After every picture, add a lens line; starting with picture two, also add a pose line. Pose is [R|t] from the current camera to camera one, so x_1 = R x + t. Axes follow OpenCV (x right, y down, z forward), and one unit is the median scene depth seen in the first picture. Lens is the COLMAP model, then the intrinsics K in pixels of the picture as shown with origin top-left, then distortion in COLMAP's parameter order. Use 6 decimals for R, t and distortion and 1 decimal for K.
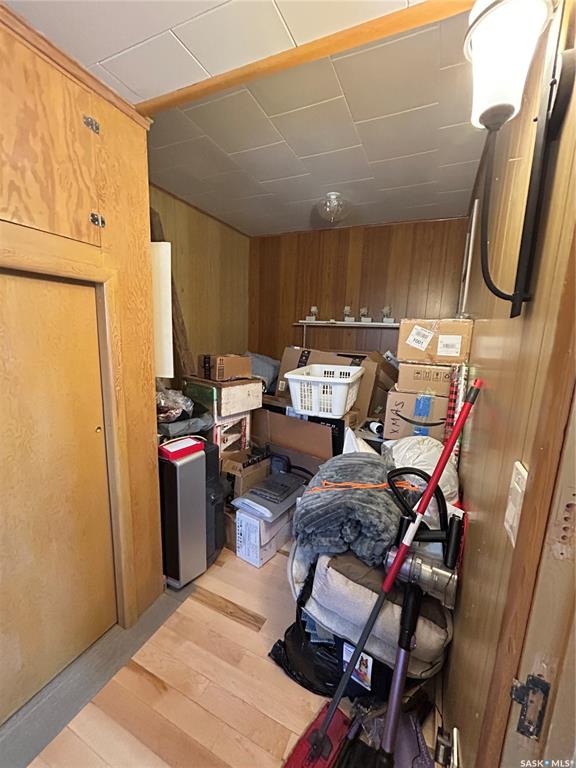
lens RADIAL K [[311.6, 0, 288.1], [0, 311.6, 384.3], [0, 0, 1]] dist [-0.002833, 0.001636]
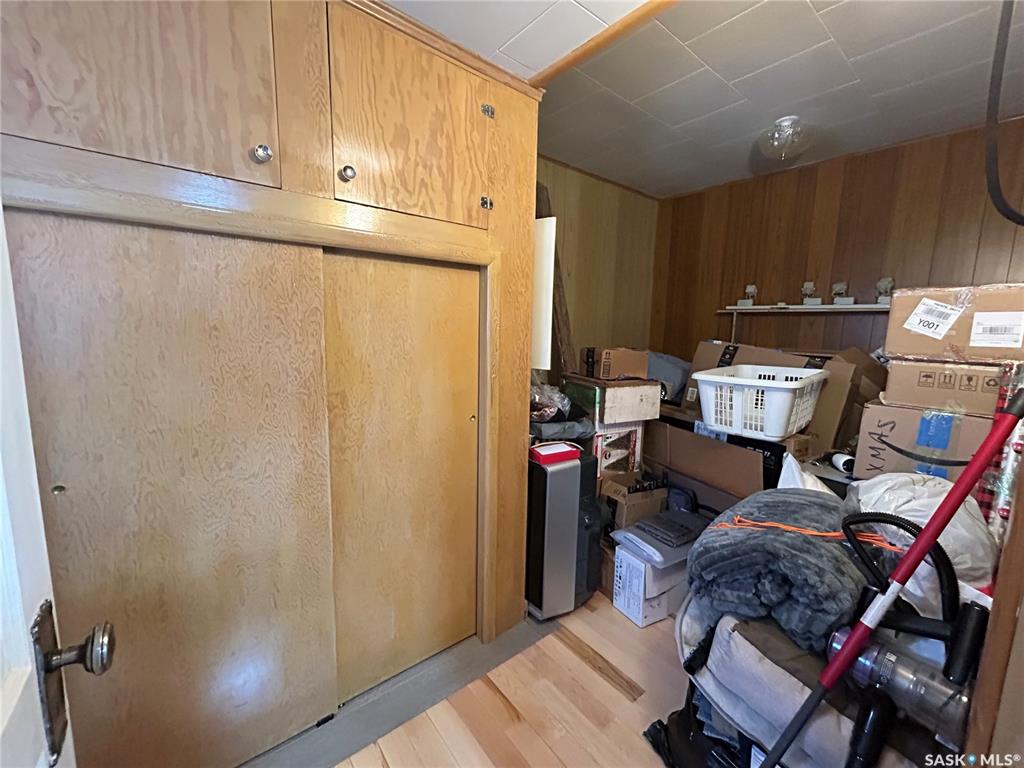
lens RADIAL K [[415.5, 0, 512.4], [0, 415.5, 381.9], [0, 0, 1]] dist [-0.002833, 0.001636]
pose [[0.896892, 0.044371, -0.440018, 0.052987], [-0.064898, 0.997388, -0.031706, 0.060320], [0.437462, 0.056993, 0.897429, -0.092837]]
